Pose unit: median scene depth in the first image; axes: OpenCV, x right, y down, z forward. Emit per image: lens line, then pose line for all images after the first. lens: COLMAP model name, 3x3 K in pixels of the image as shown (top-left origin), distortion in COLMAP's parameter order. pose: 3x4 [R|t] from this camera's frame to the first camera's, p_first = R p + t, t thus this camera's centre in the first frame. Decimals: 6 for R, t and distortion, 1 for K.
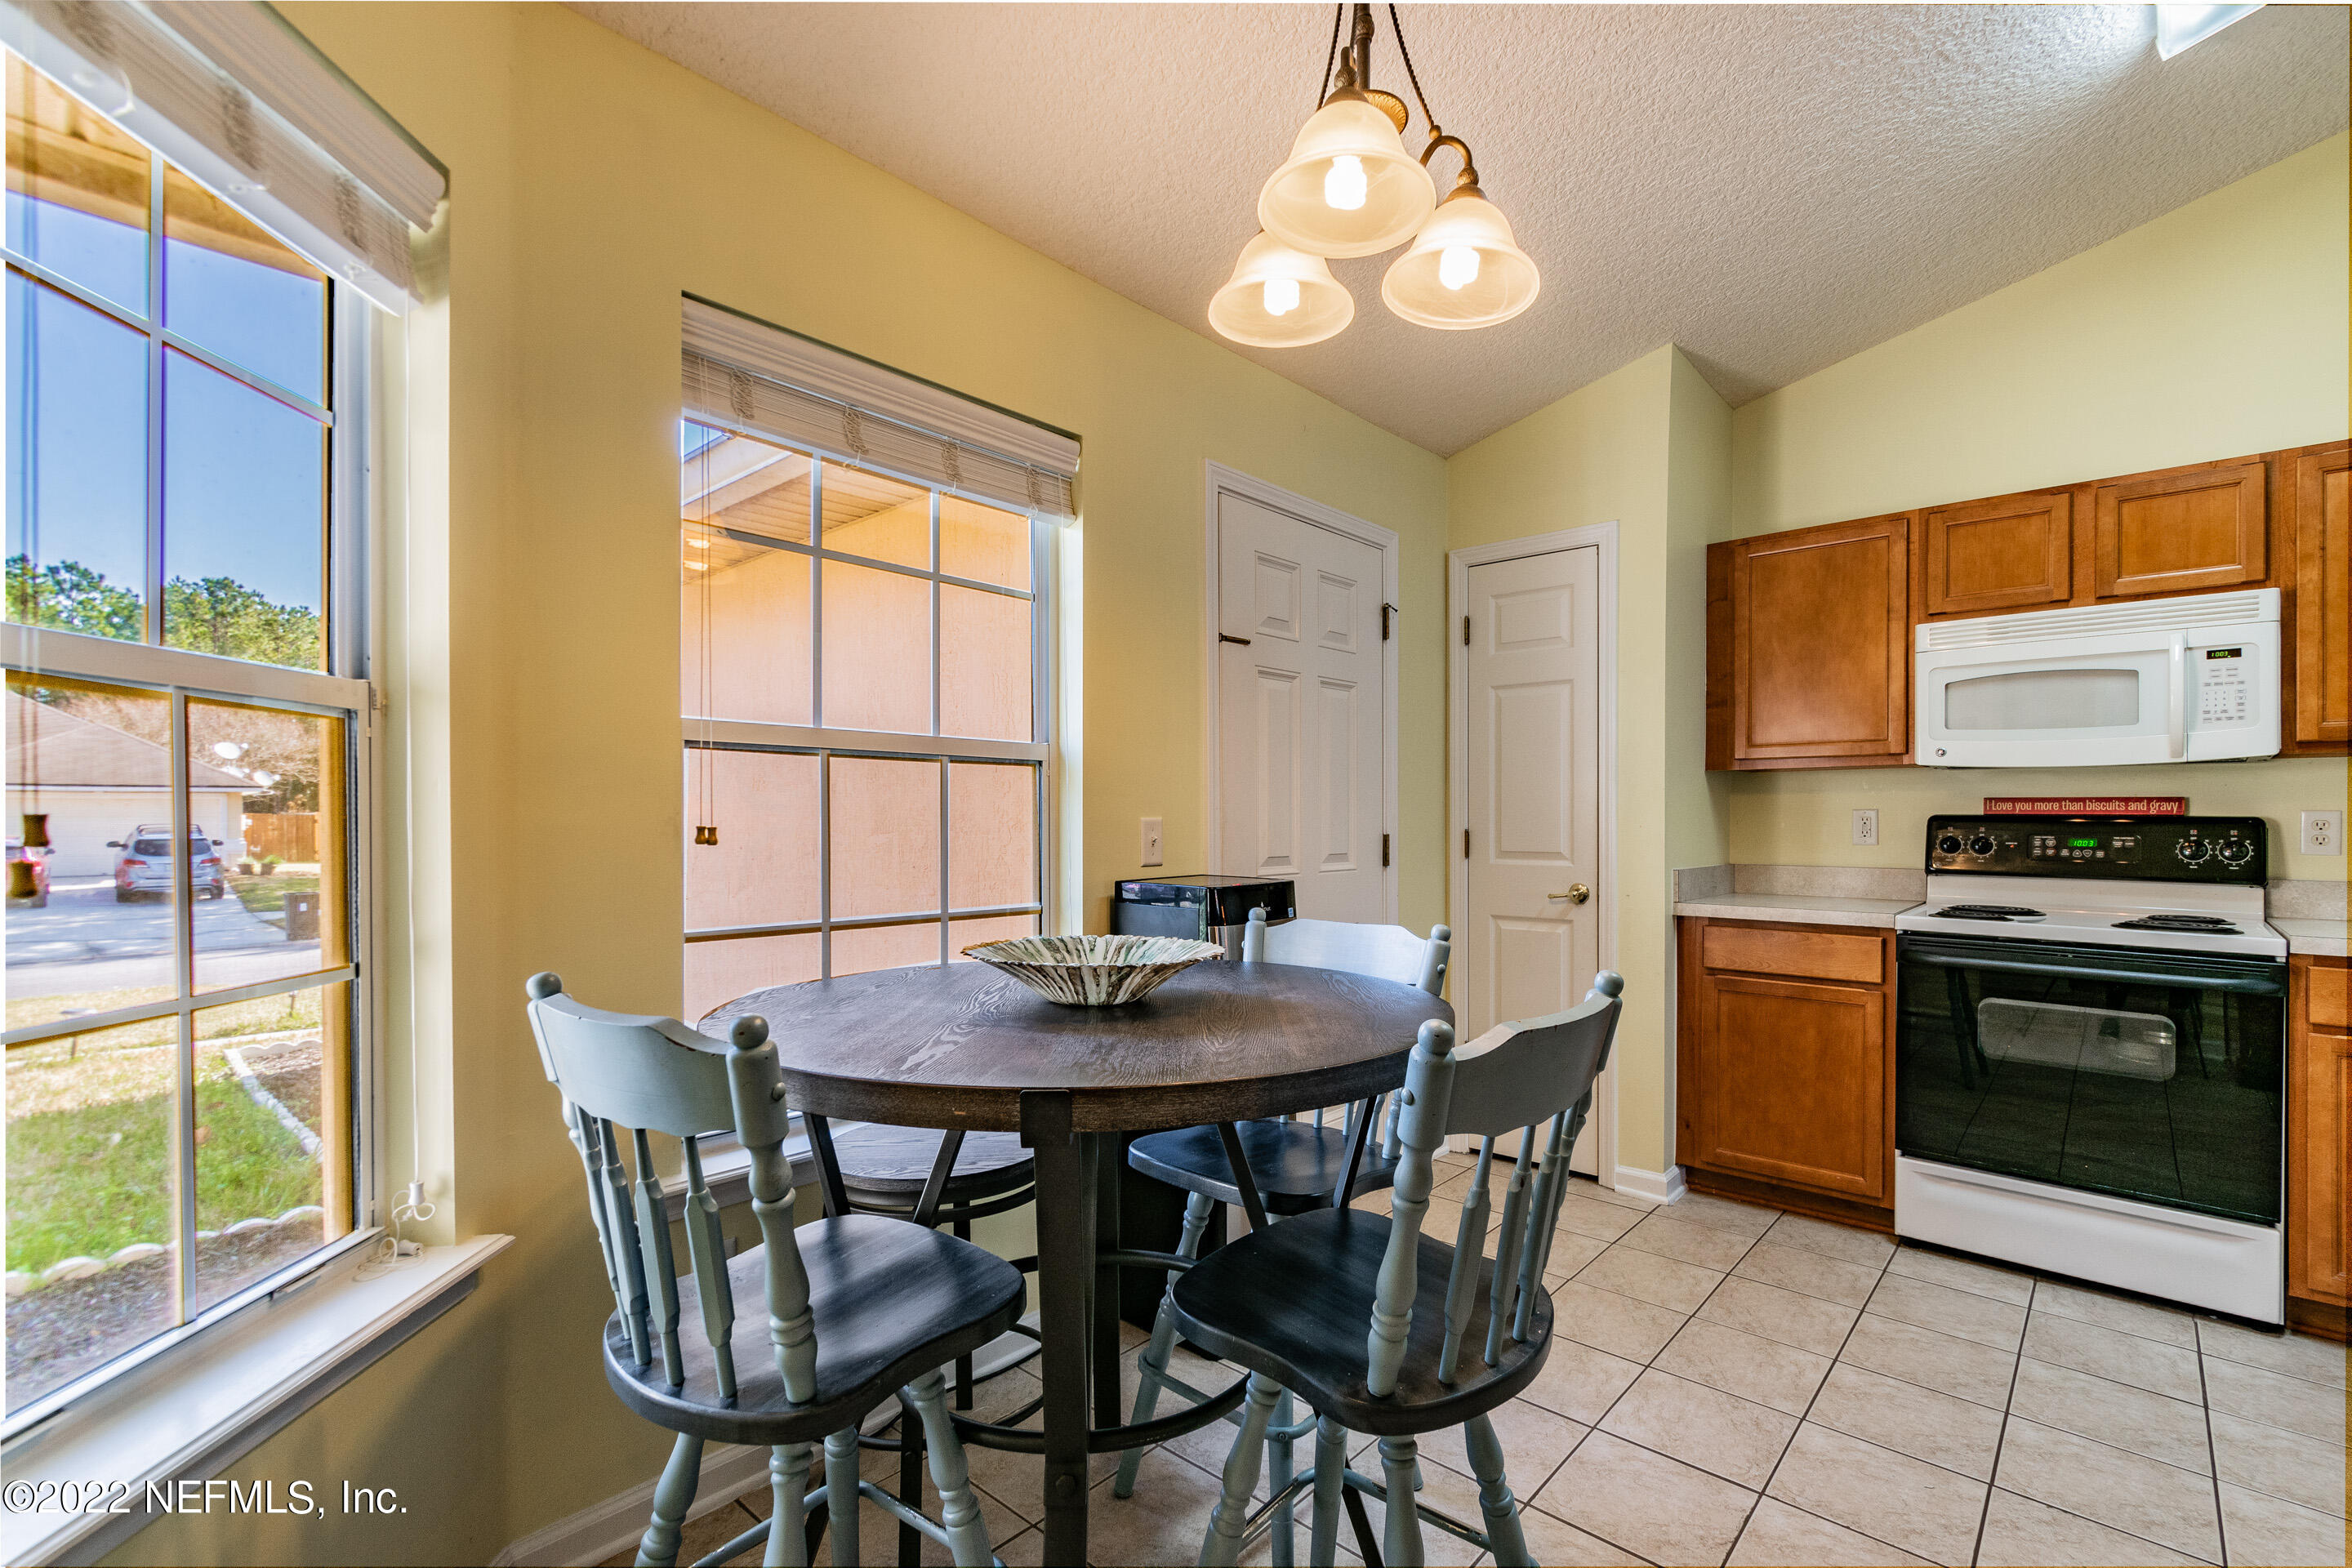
lens RADIAL K [[1044.2, 0, 1173.1], [0, 1044.2, 805.8], [0, 0, 1]] dist [0.003864, -0.000423]
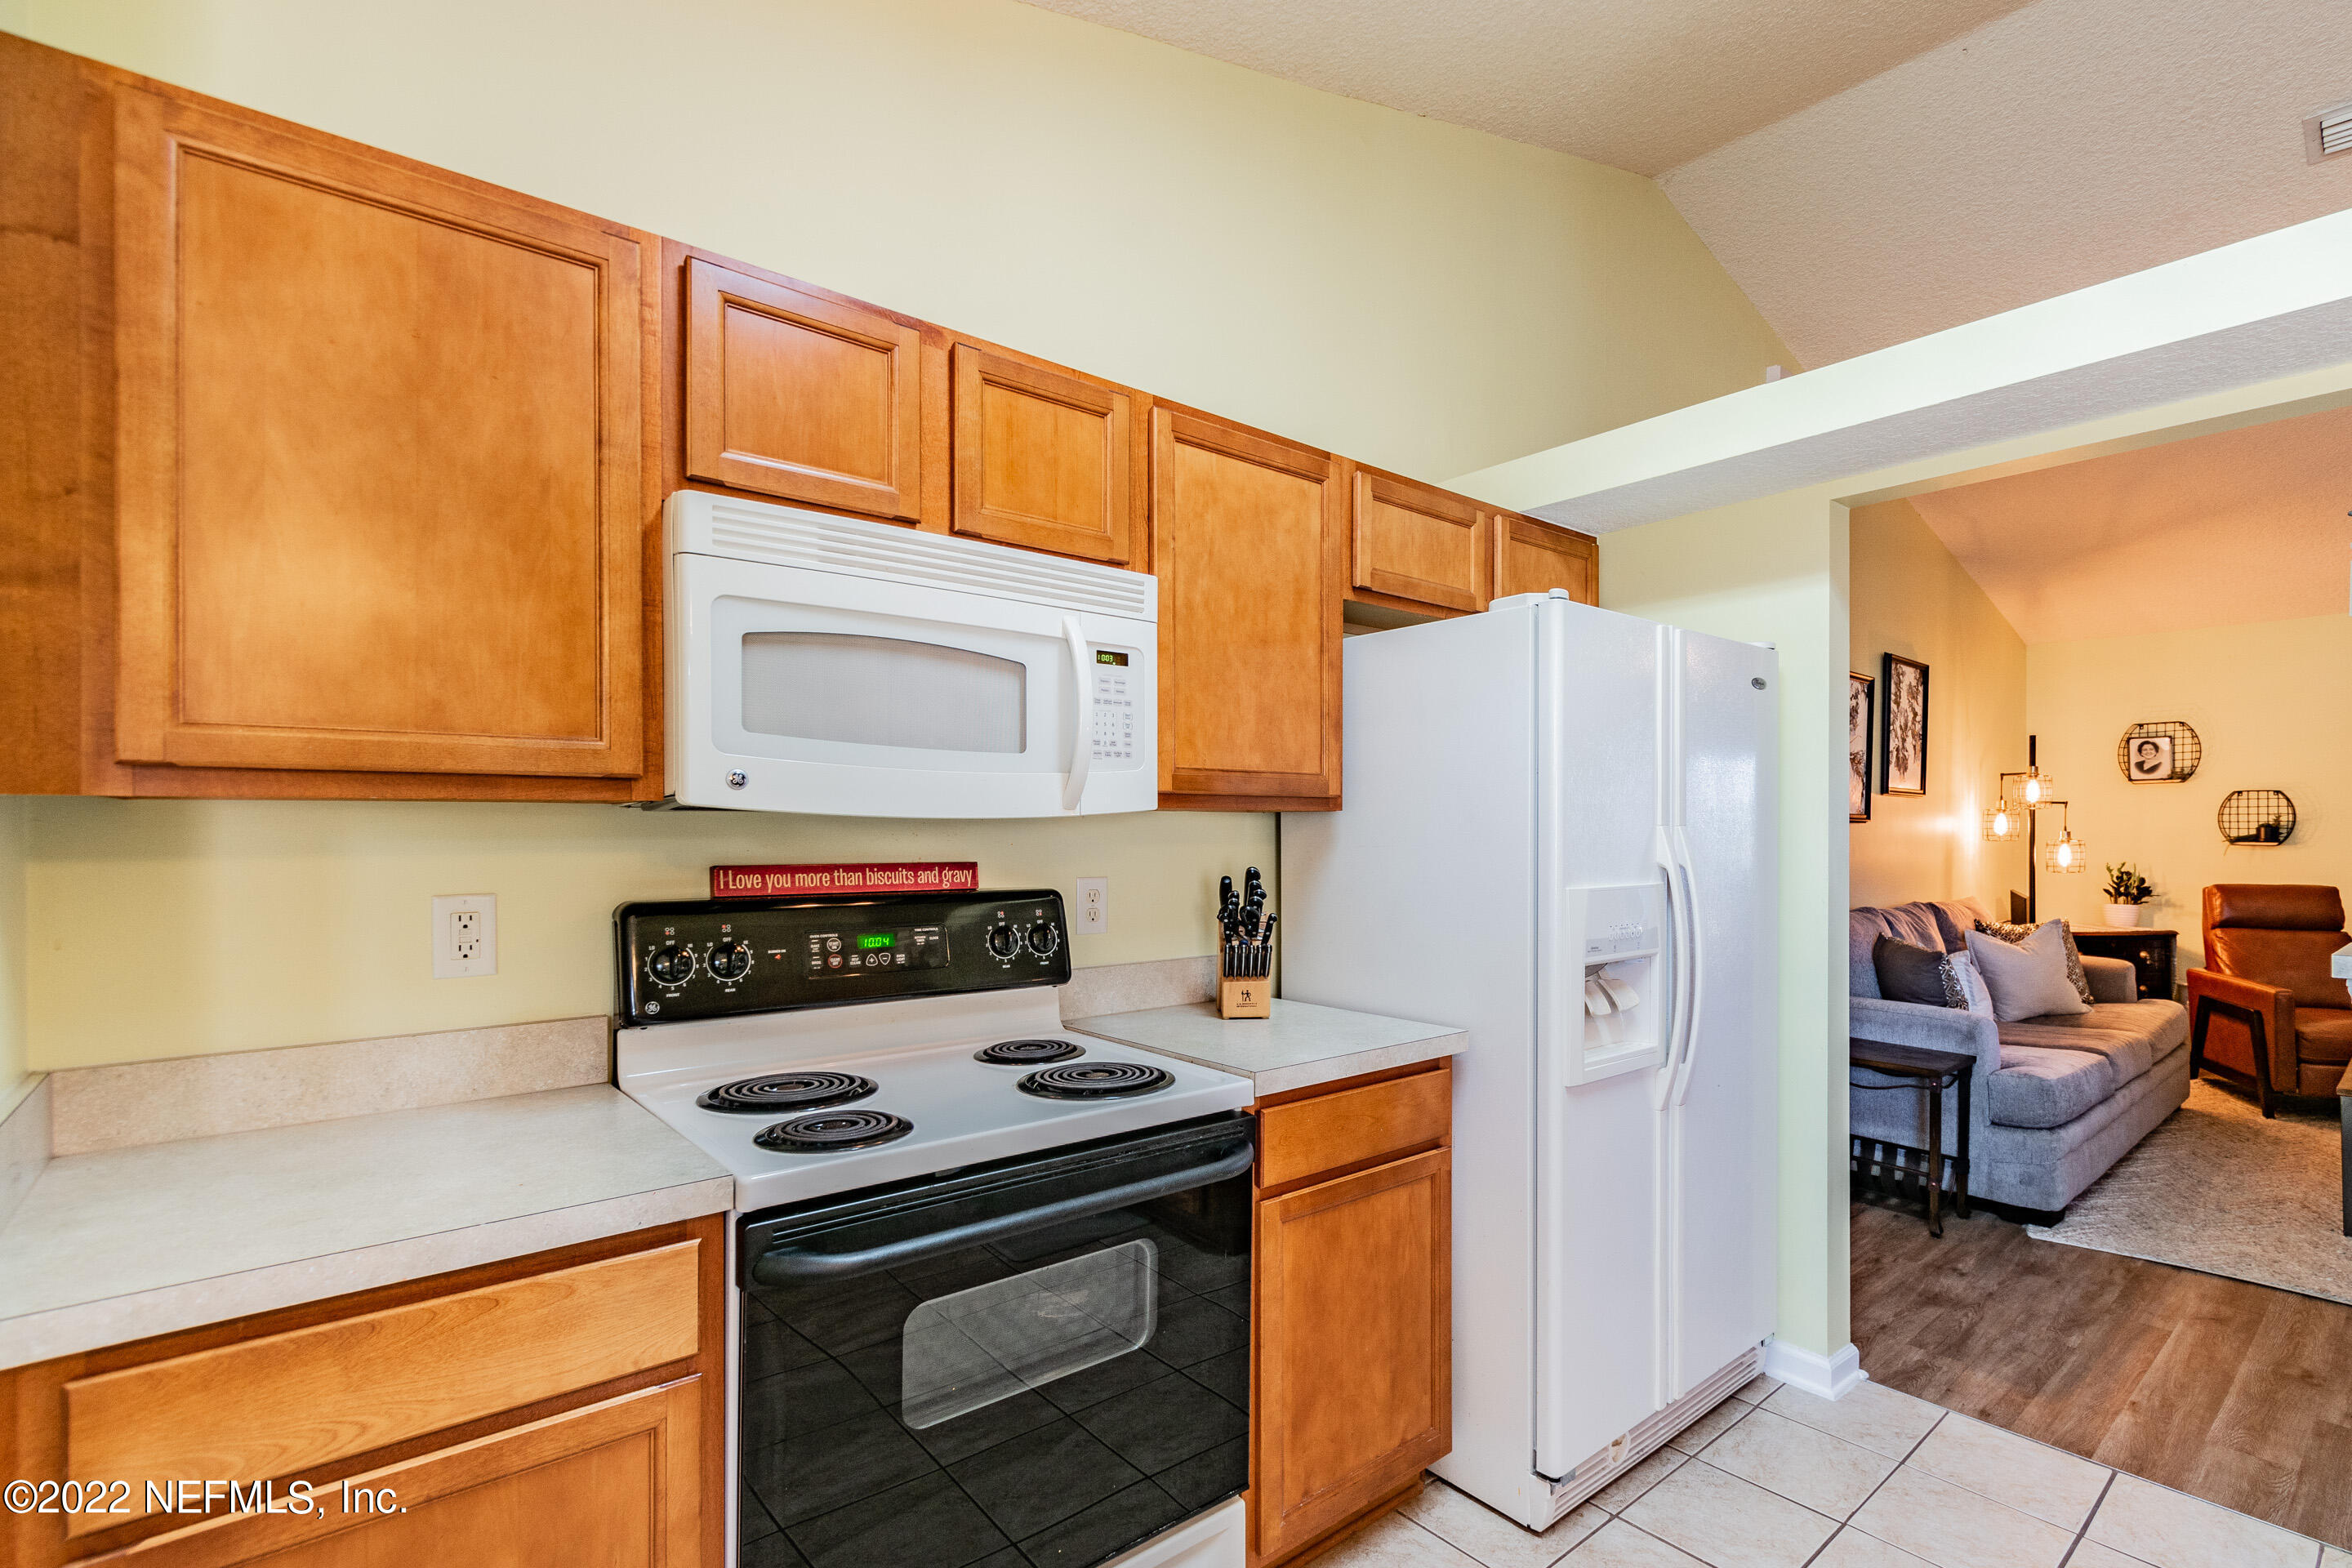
lens RADIAL K [[1044.2, 0, 1255.1], [0, 1044.2, 837.4], [0, 0, 1]] dist [0.003864, -0.000423]
pose [[0.072703, -0.011639, 0.997286, 0.290422], [-0.005612, 0.999911, 0.012078, -0.032760], [-0.997338, -0.006475, 0.072631, 0.744604]]
